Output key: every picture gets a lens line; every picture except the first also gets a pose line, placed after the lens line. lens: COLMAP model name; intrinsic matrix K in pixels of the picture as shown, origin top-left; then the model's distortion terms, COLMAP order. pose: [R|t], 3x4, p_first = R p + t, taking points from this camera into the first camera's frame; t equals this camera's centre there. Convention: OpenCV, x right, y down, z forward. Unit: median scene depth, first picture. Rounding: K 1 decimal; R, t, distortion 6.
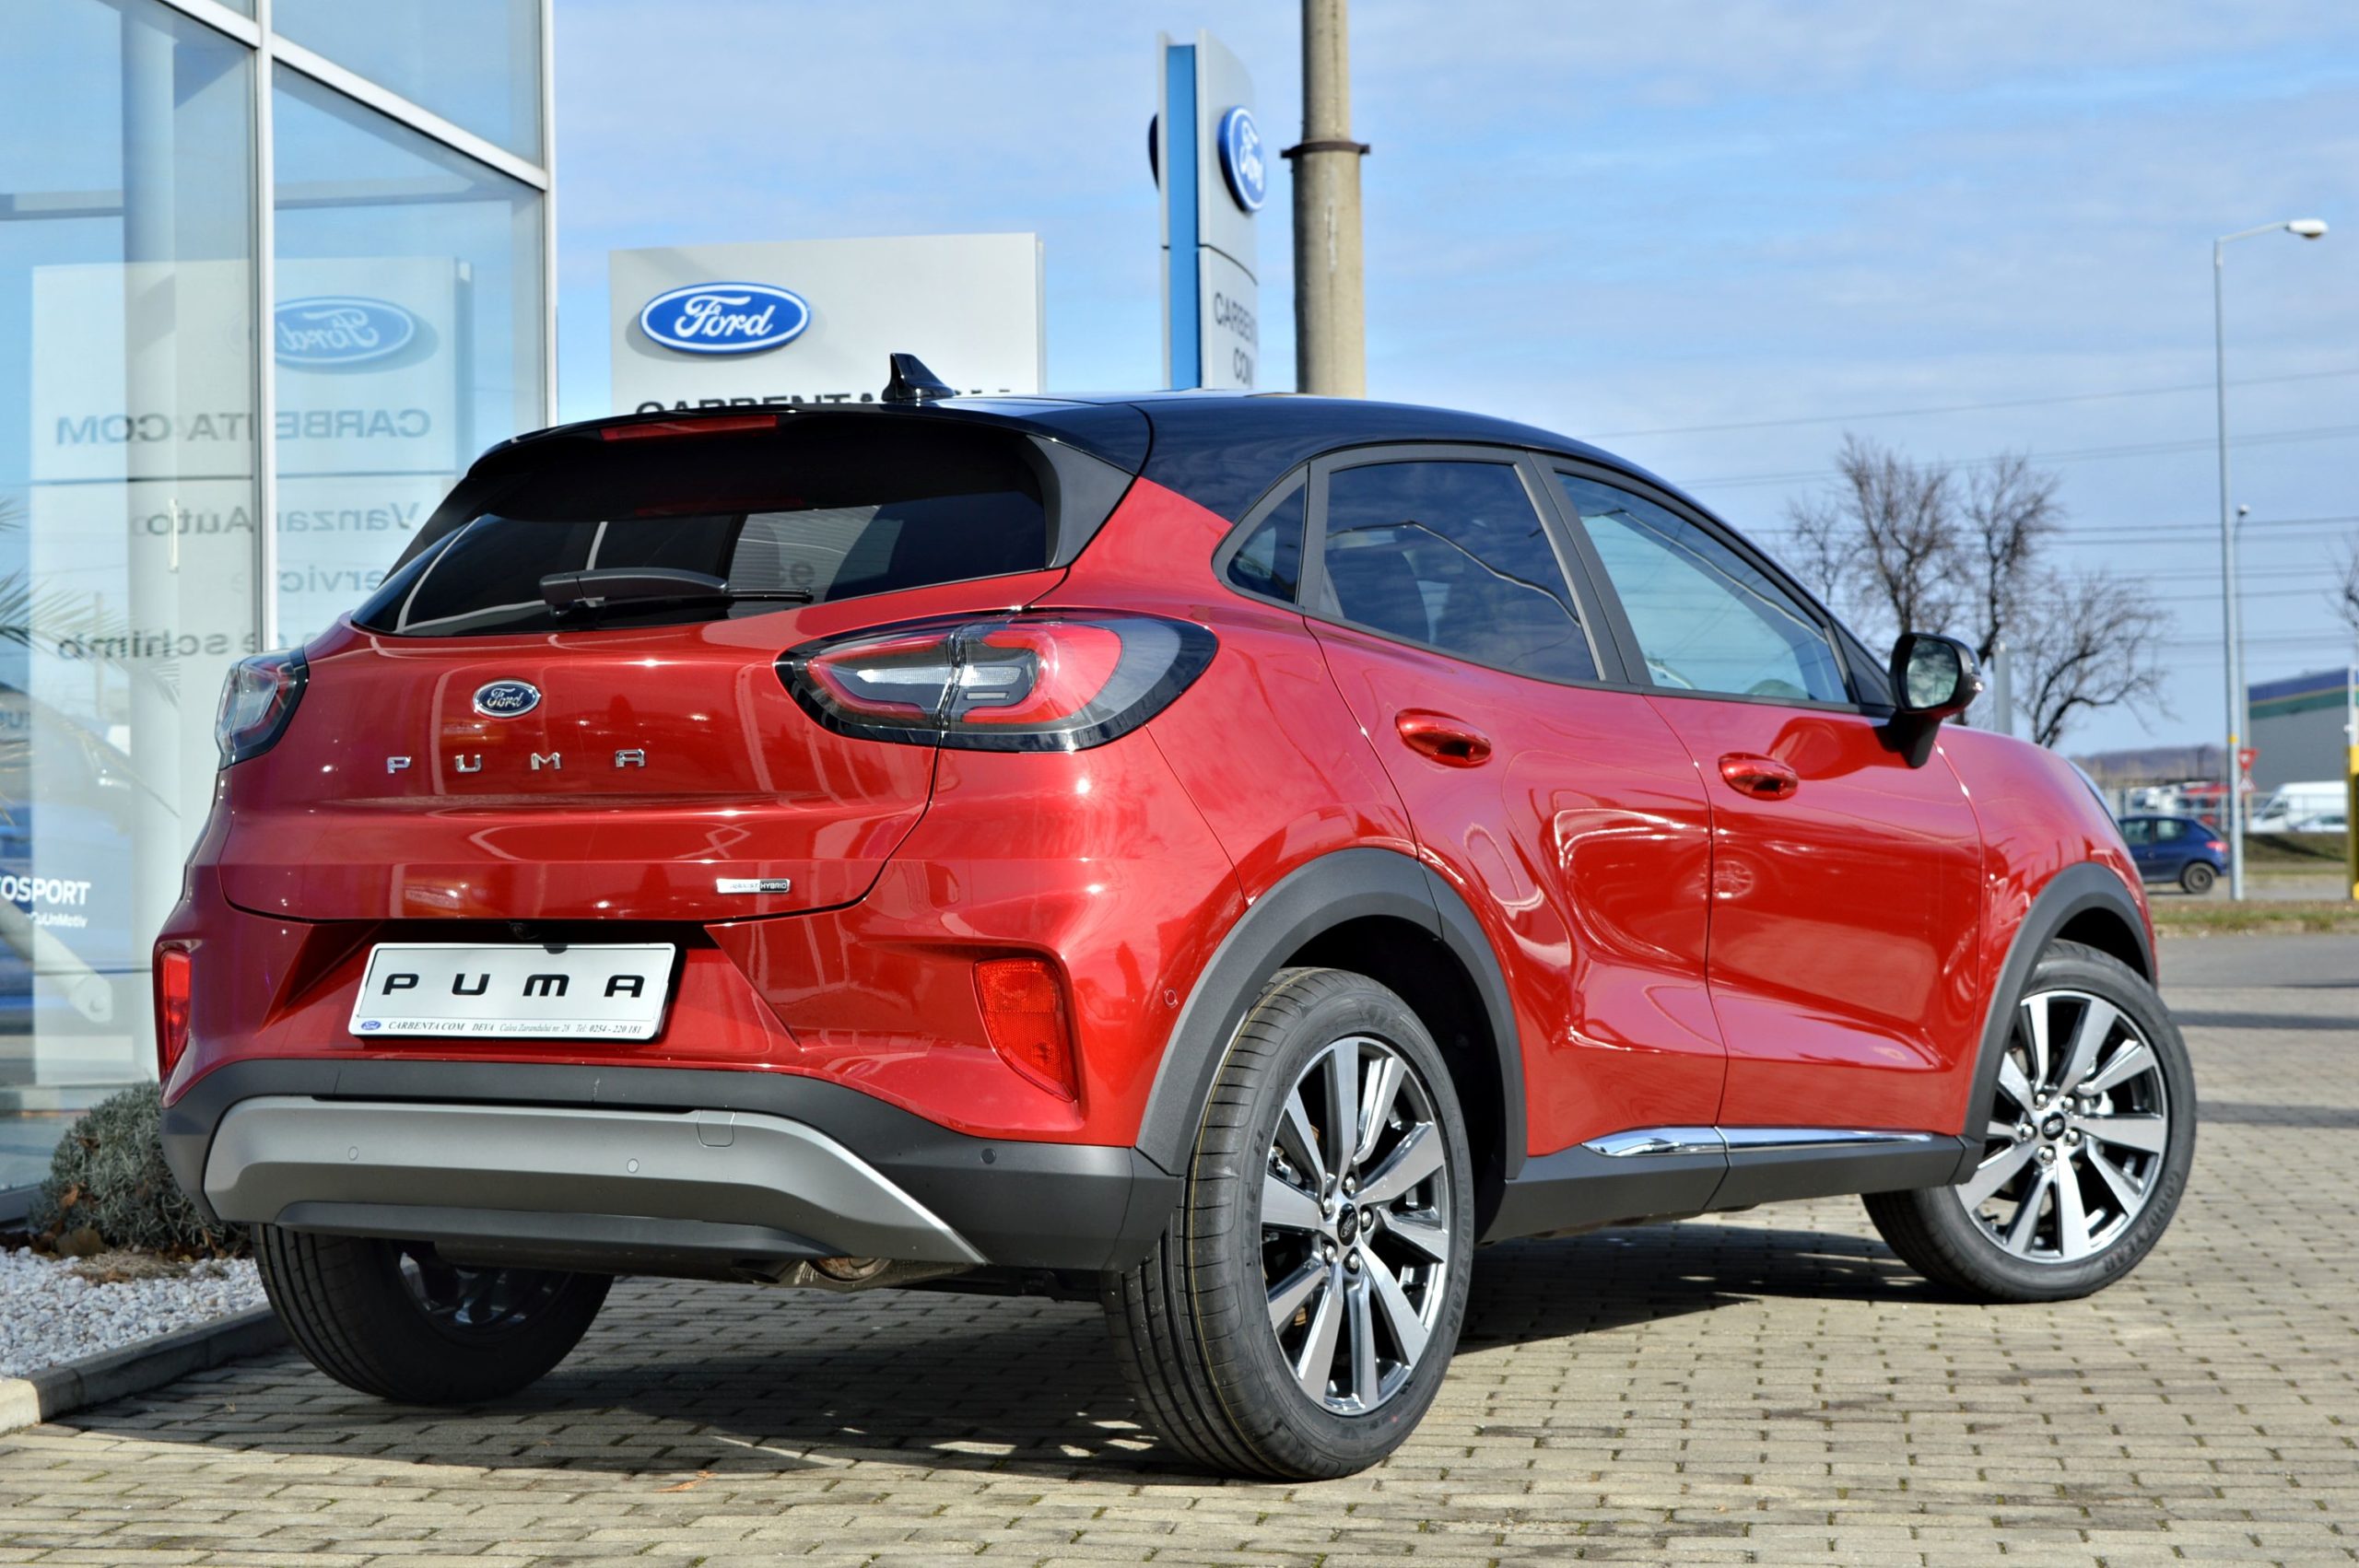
lens RADIAL K [[4197.0, 0, 1181.3], [0, 4197.0, 781.3], [0, 0, 1]] dist [0.029580, -0.045025]
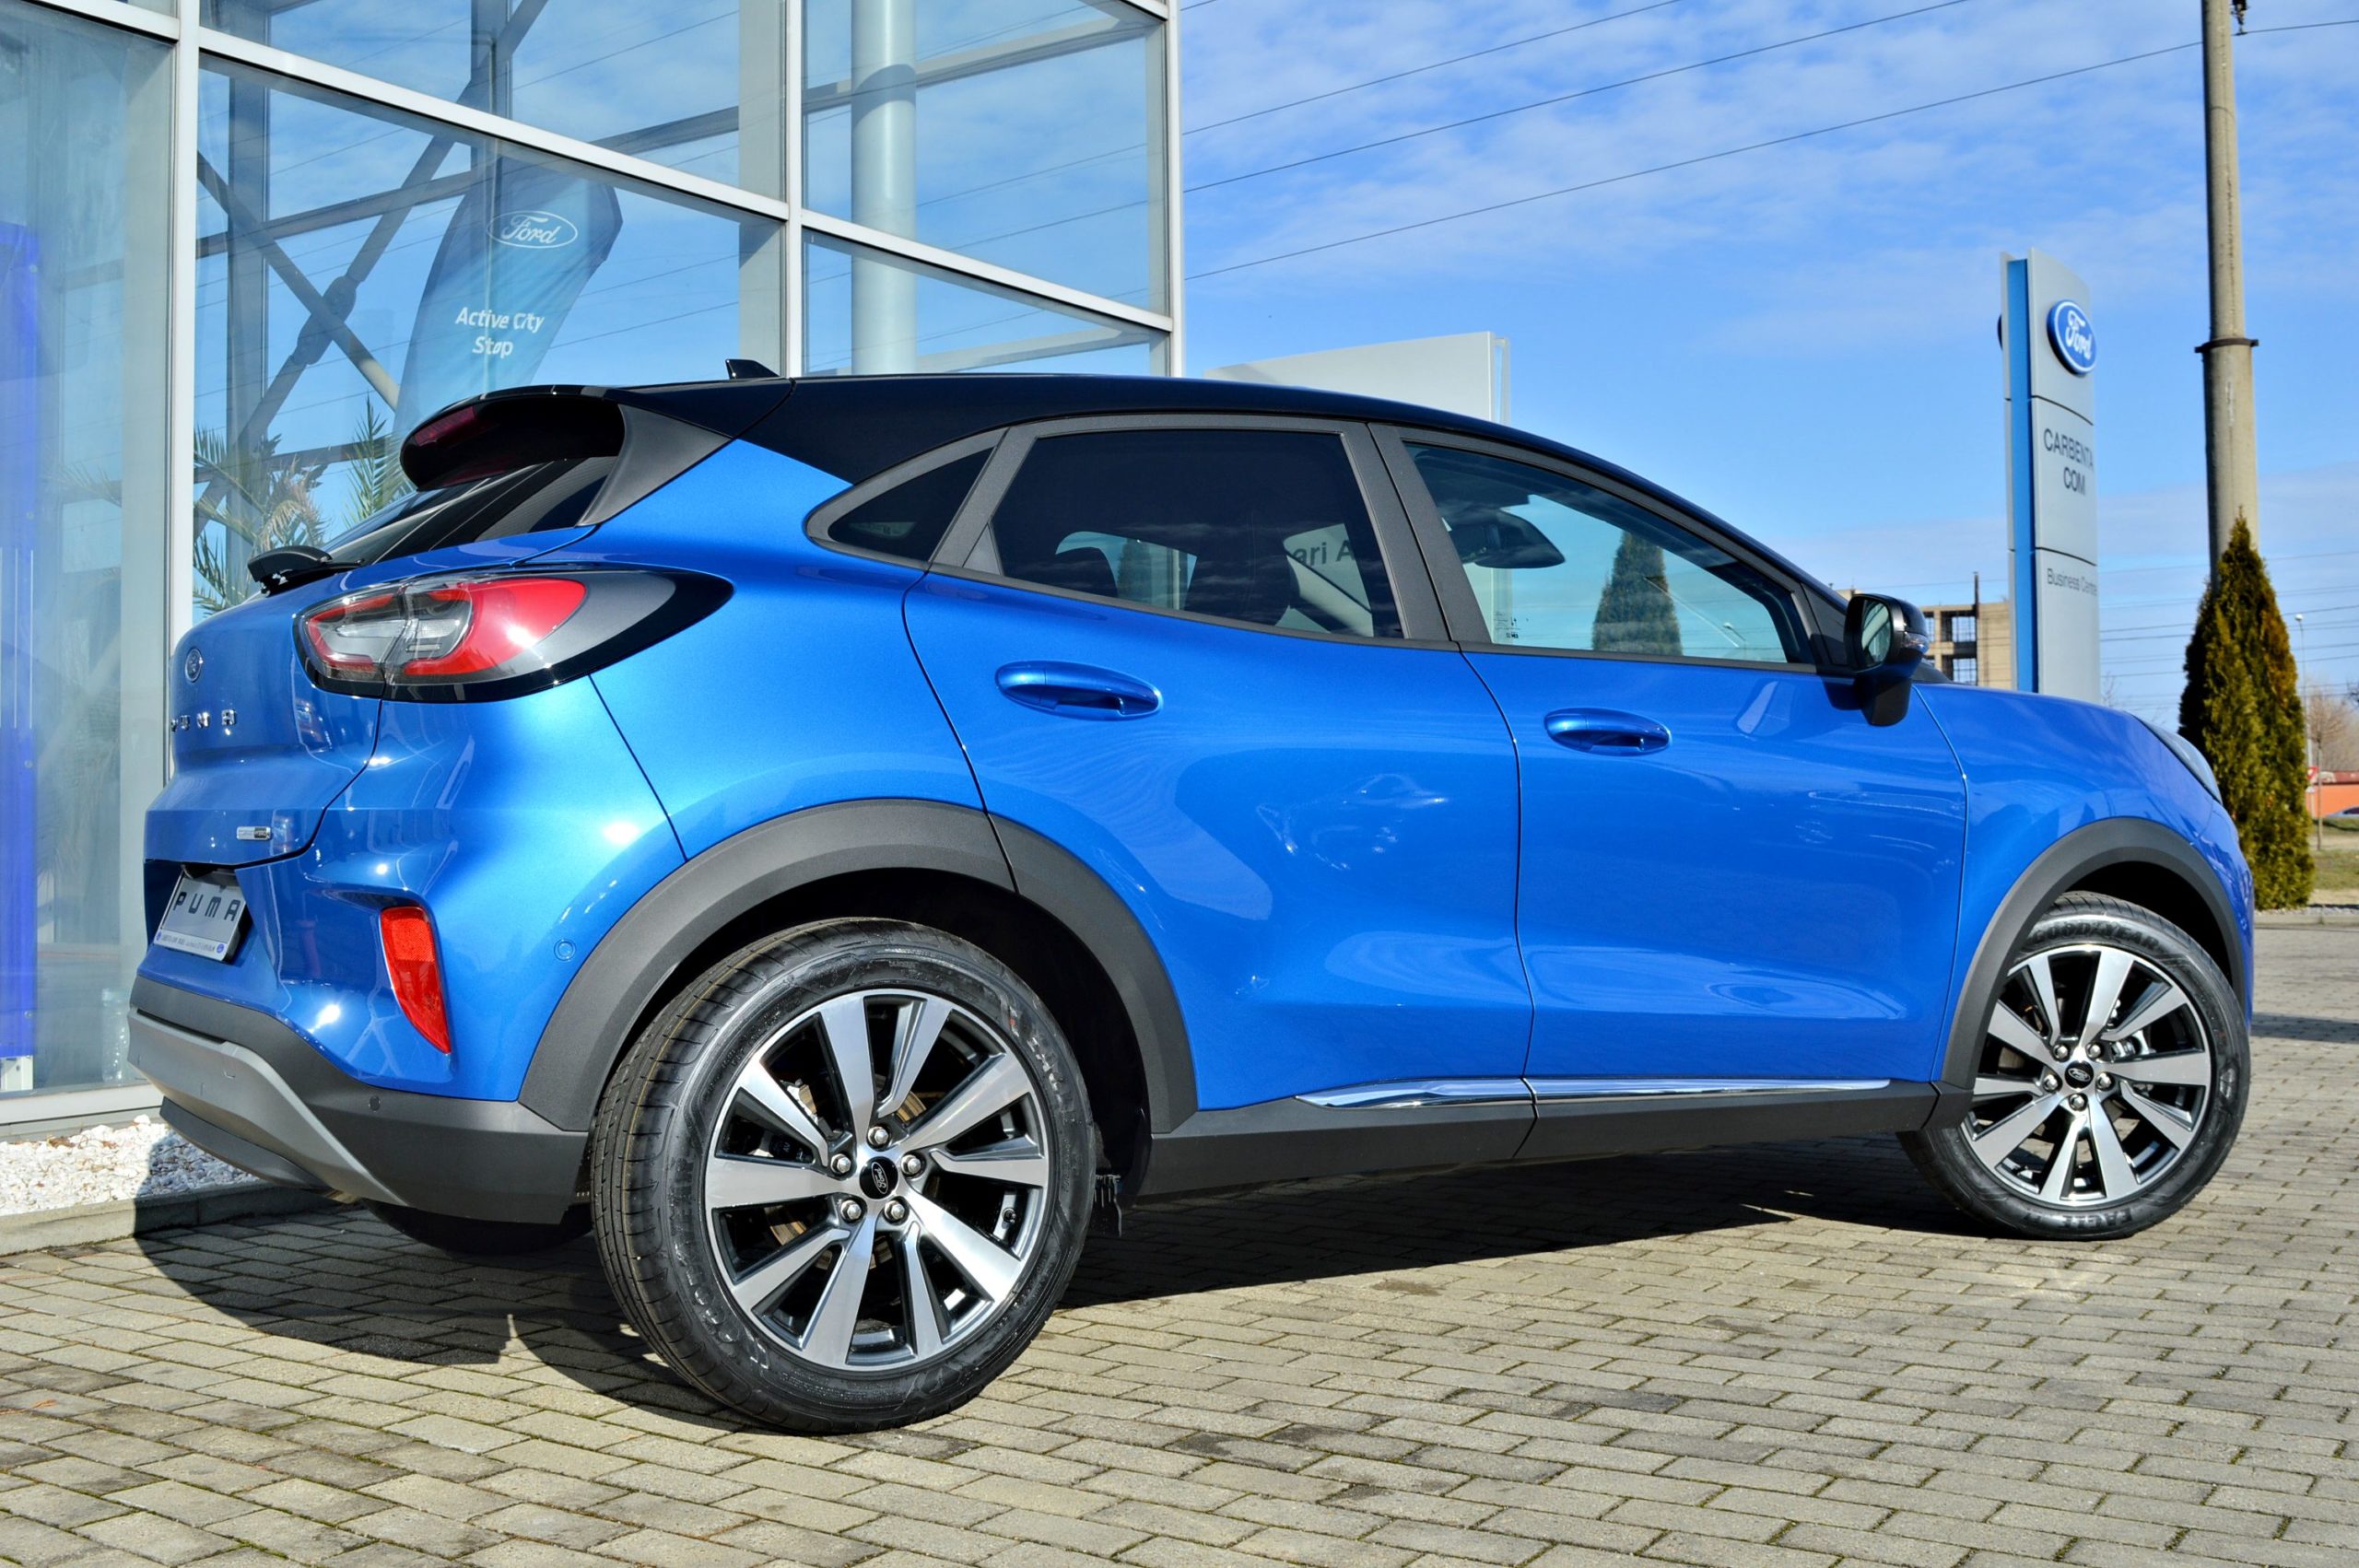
lens RADIAL K [[2423.0, 0, 1181.6], [0, 2423.0, 770.2], [0, 0, 1]] dist [-0.069743, 0.006652]
pose [[0.908463, -0.003317, -0.417952, 0.191414], [0.002466, 0.999994, -0.002576, 0.005719], [0.417958, 0.001309, 0.908465, 0.291919]]
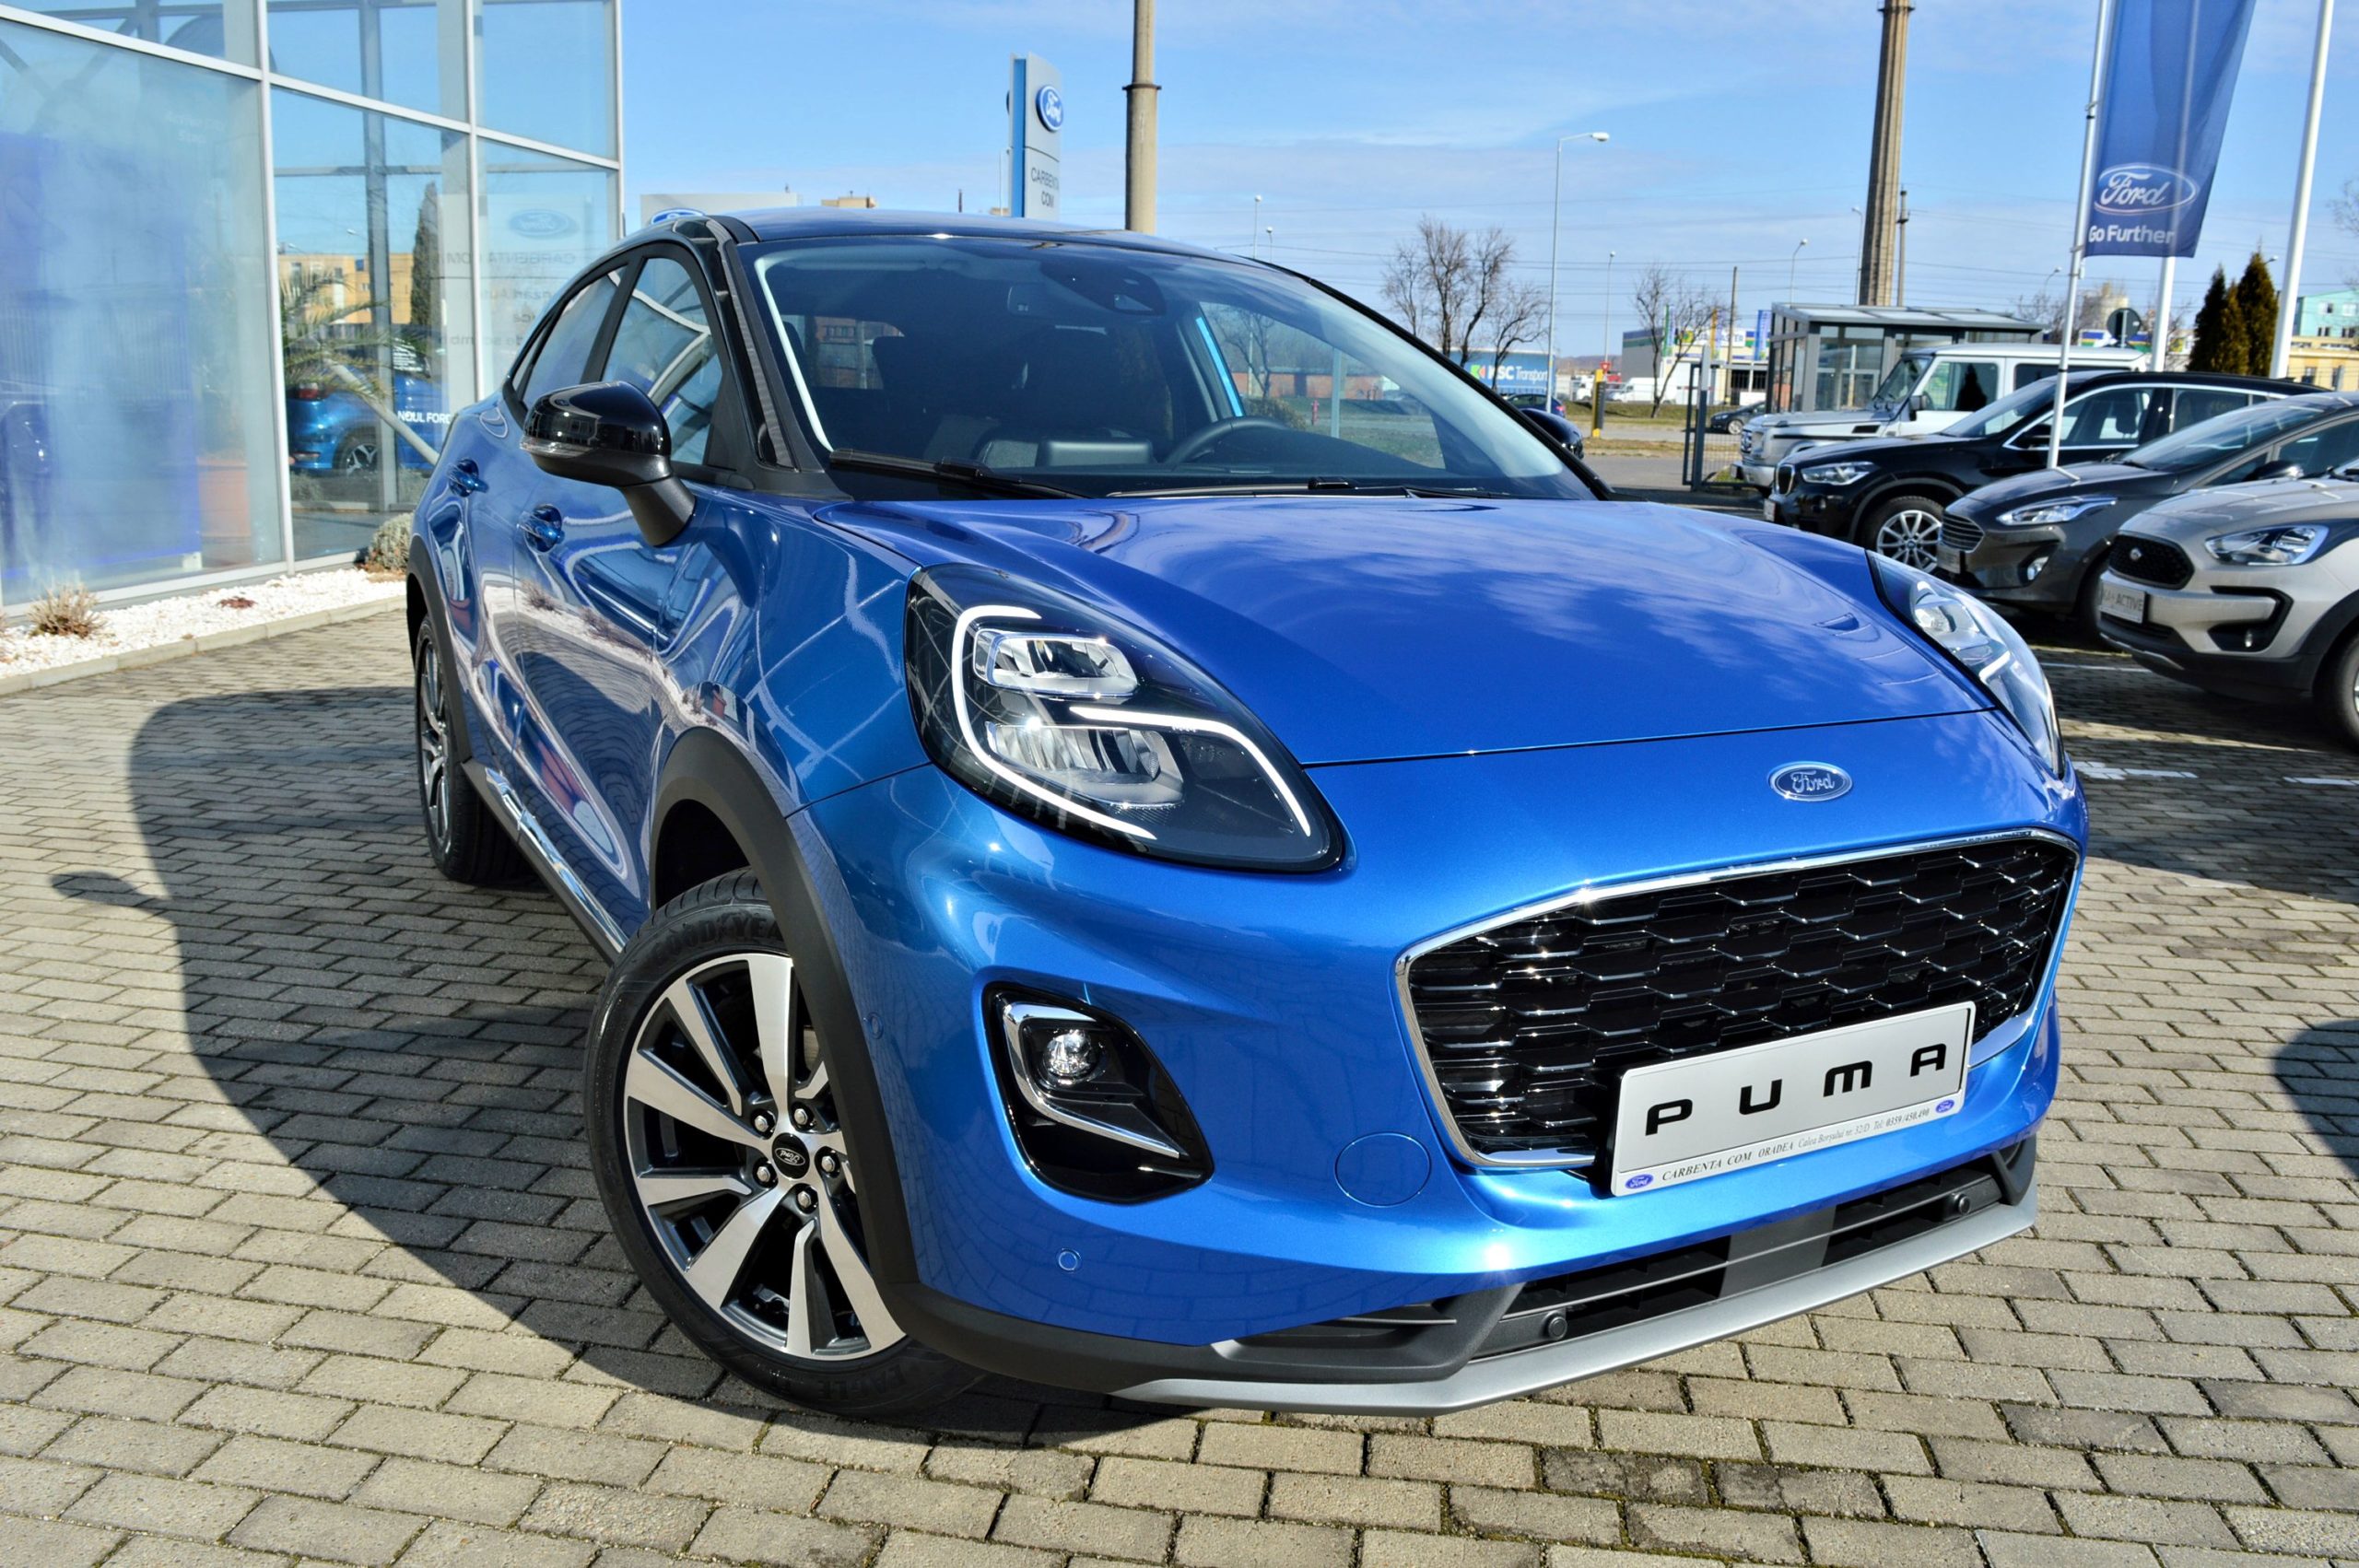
lens RADIAL K [[1882.6, 0, 1178.1], [0, 1882.6, 774.2], [0, 0, 1]] dist [-0.093024, 0.006553]
pose [[0.999208, 0.037618, 0.012978, 0.206700], [-0.039556, 0.974562, 0.220599, -0.042493], [-0.004349, -0.220937, 0.975278, -0.224149]]
